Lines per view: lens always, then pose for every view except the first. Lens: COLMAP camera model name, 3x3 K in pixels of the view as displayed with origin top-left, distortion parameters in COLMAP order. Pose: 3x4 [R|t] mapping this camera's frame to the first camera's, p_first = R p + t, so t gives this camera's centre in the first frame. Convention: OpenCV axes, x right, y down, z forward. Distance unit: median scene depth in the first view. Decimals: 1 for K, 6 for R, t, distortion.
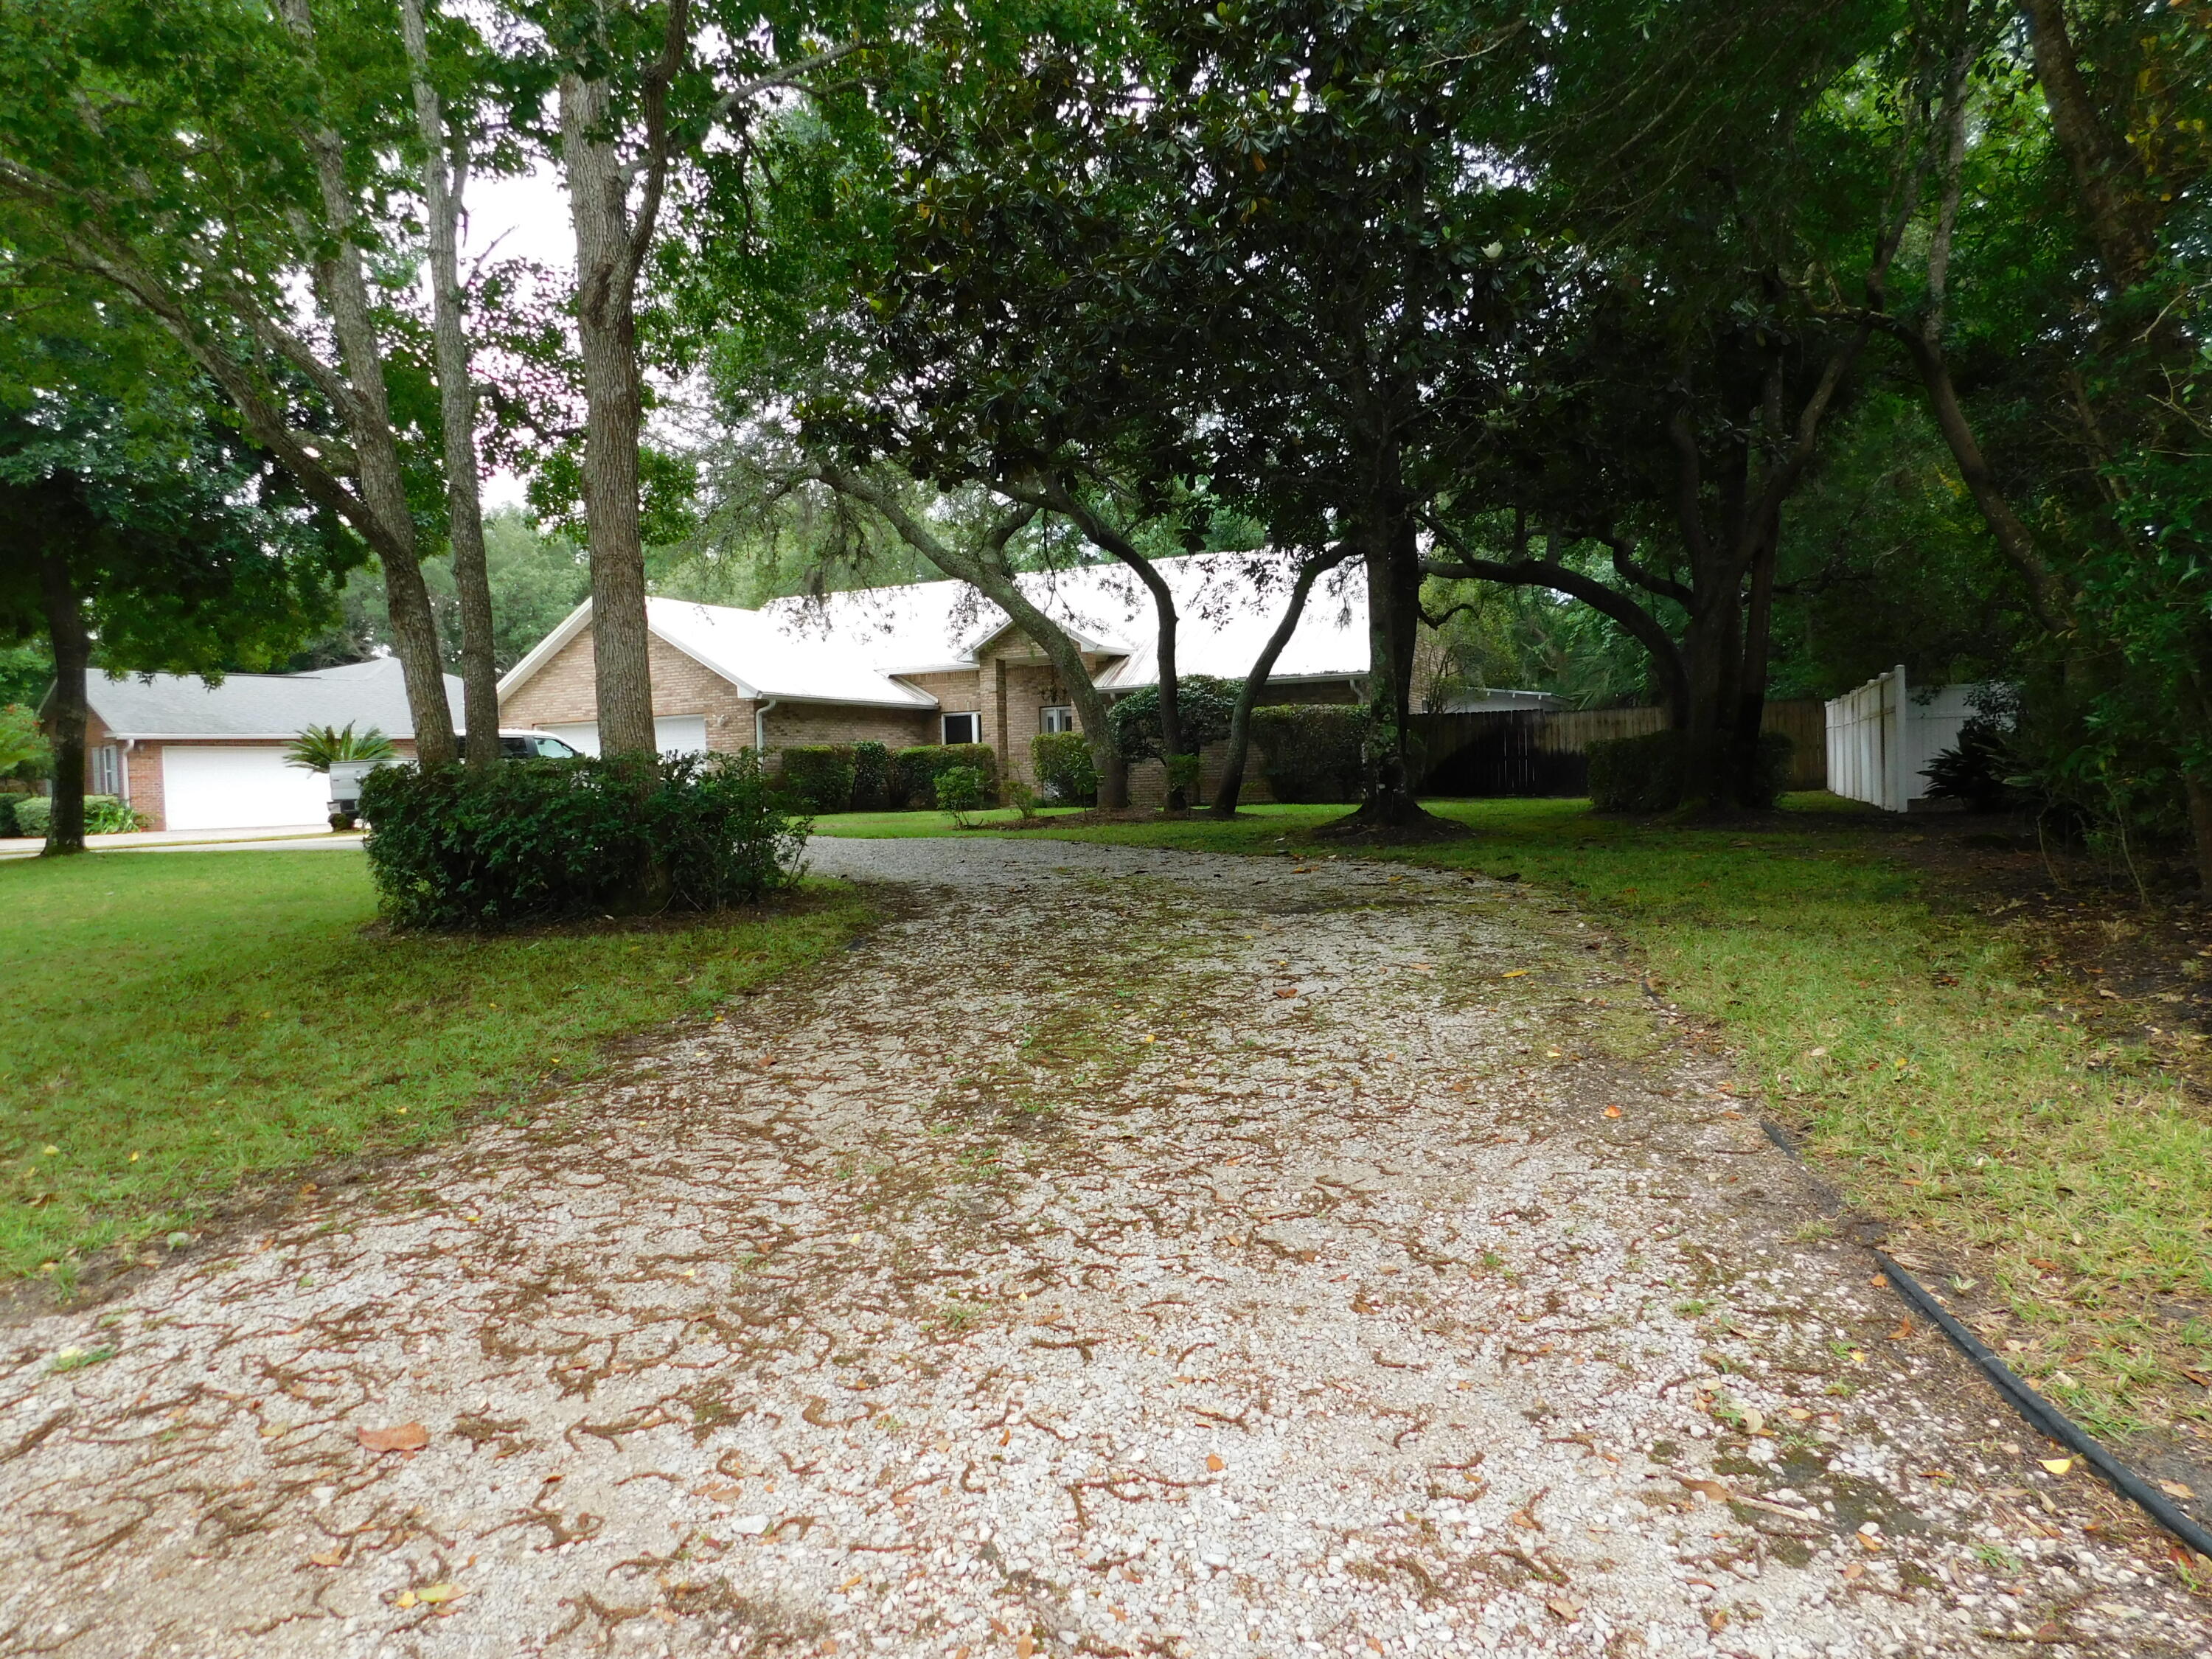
lens RADIAL K [[1466.9, 0, 1102.2], [0, 1466.9, 823.4], [0, 0, 1]] dist [-0.066173, 0.051596]
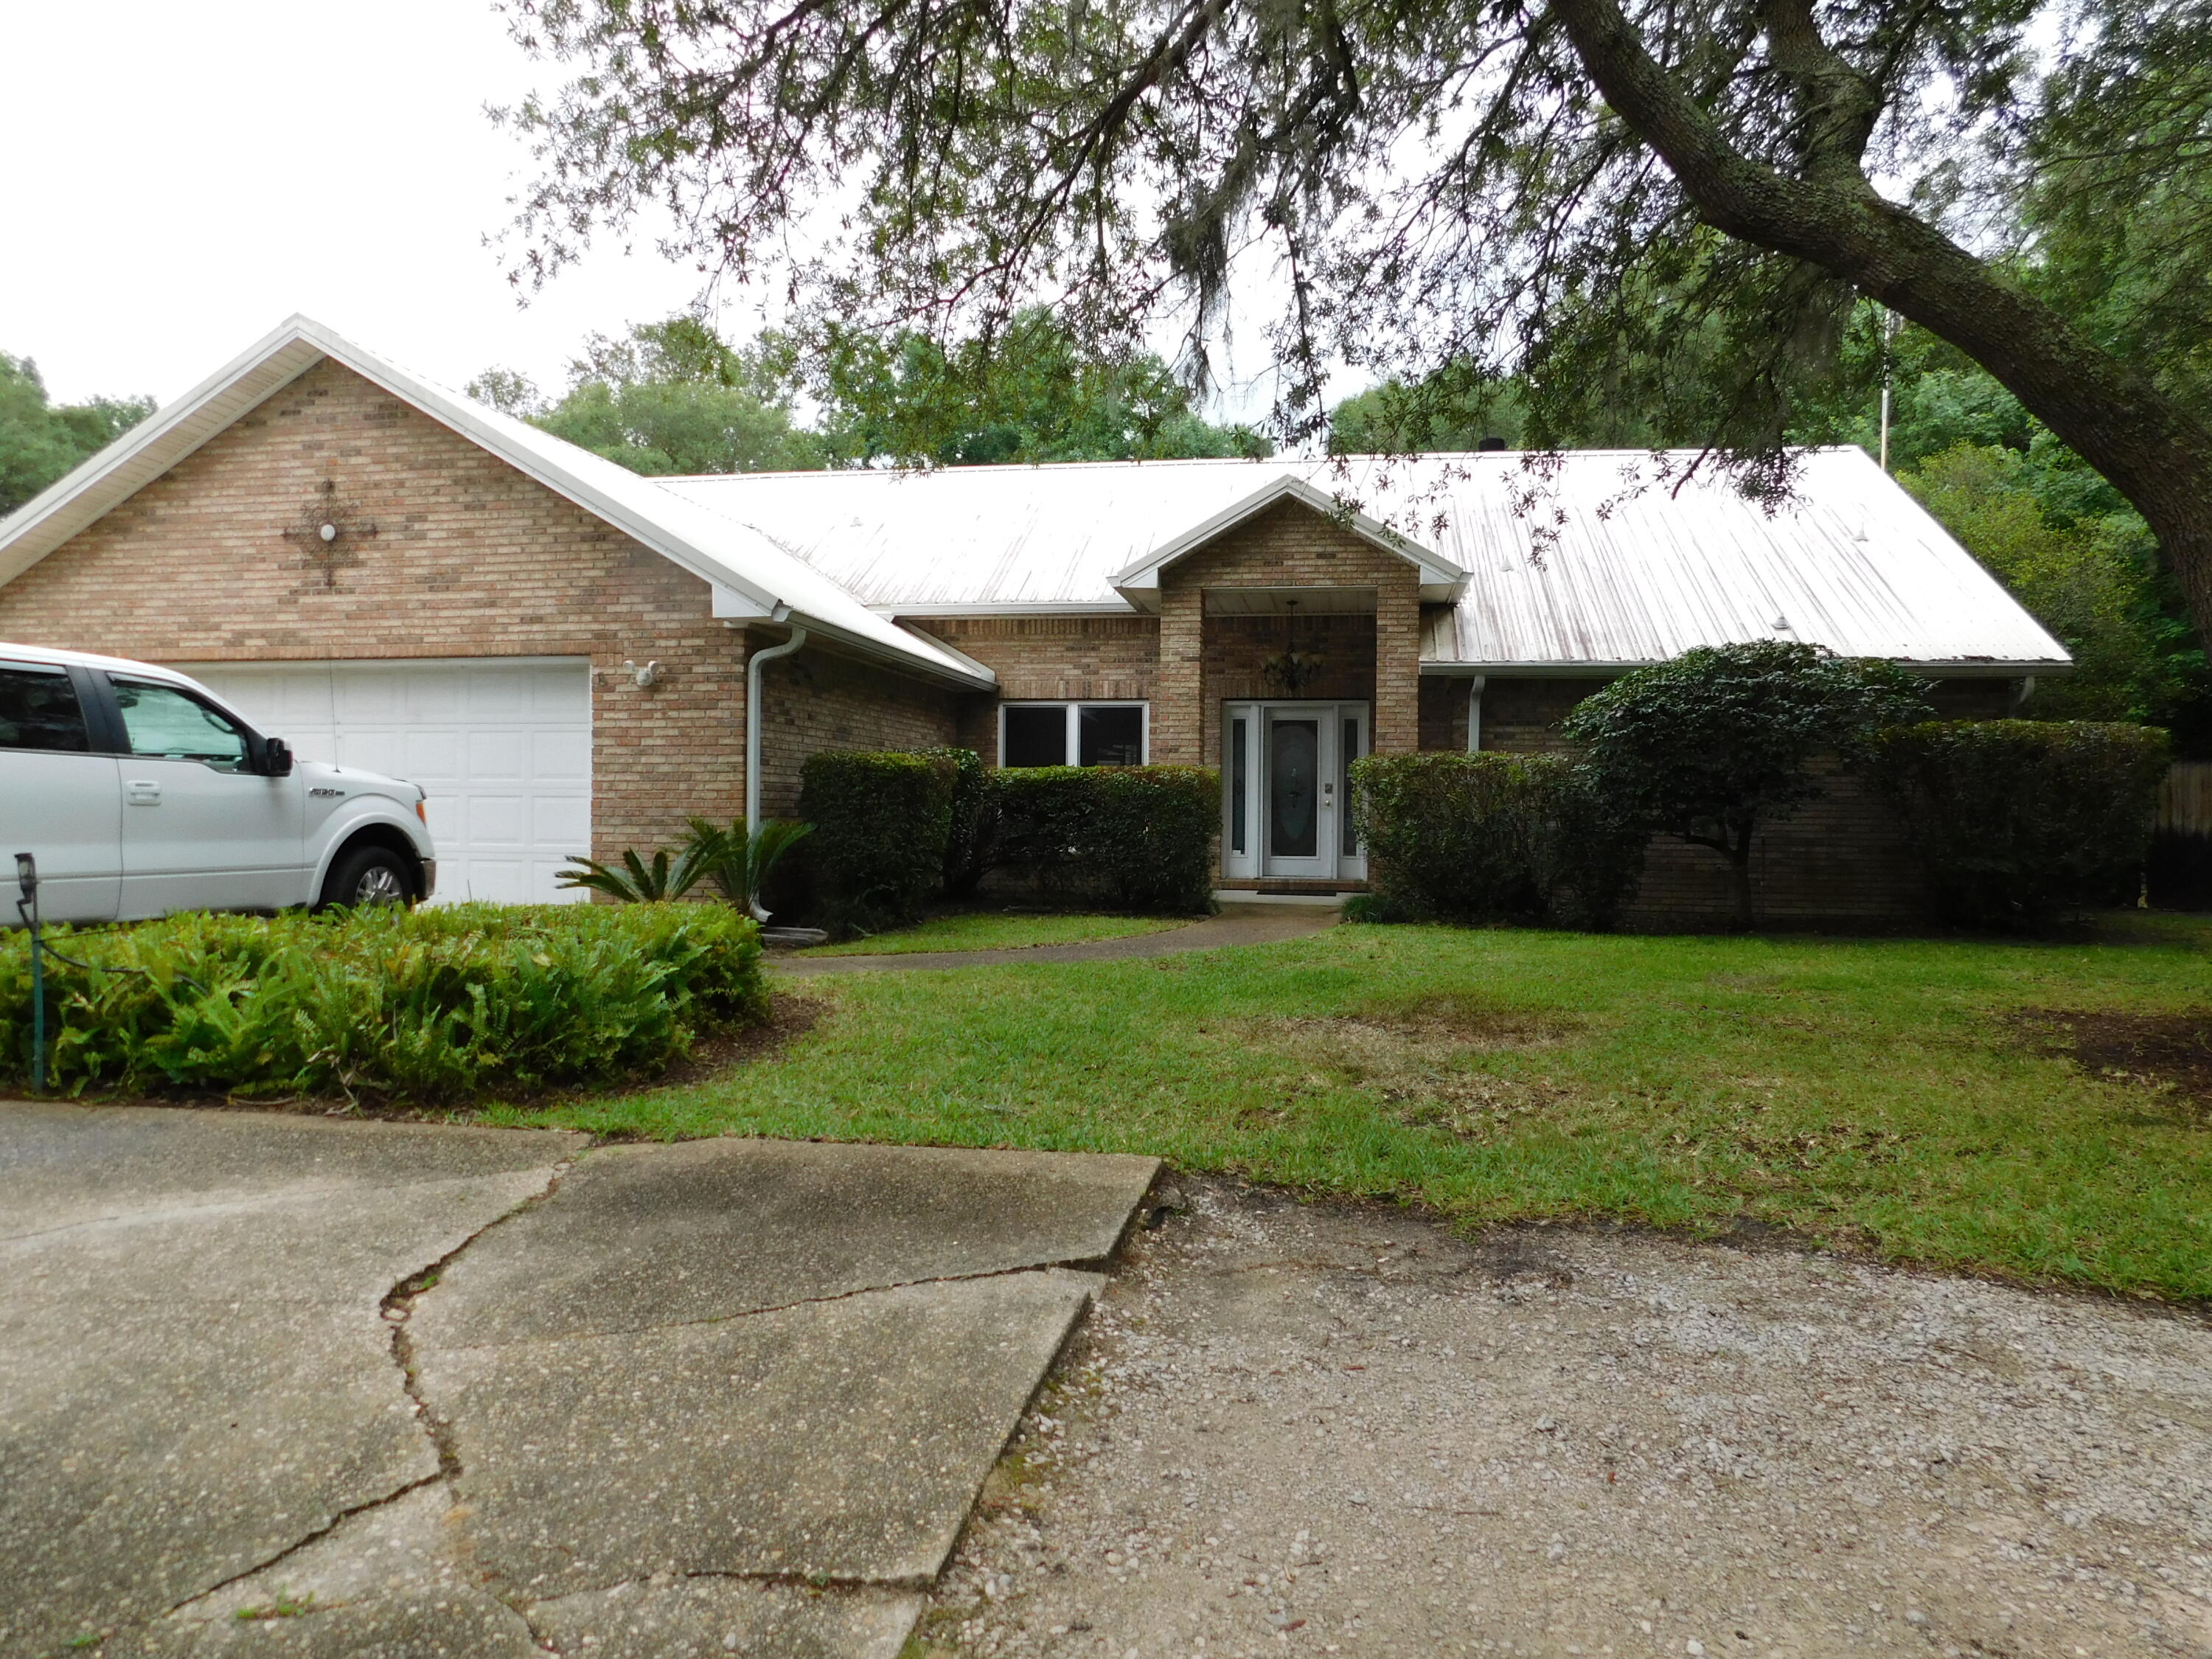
lens RADIAL K [[1466.9, 0, 1102.2], [0, 1466.9, 823.4], [0, 0, 1]] dist [-0.066173, 0.051596]
pose [[0.967974, 0.038660, 0.248055, -0.235064], [-0.034118, 0.999163, -0.022583, -0.026972], [-0.248720, 0.013396, 0.968483, 0.593749]]
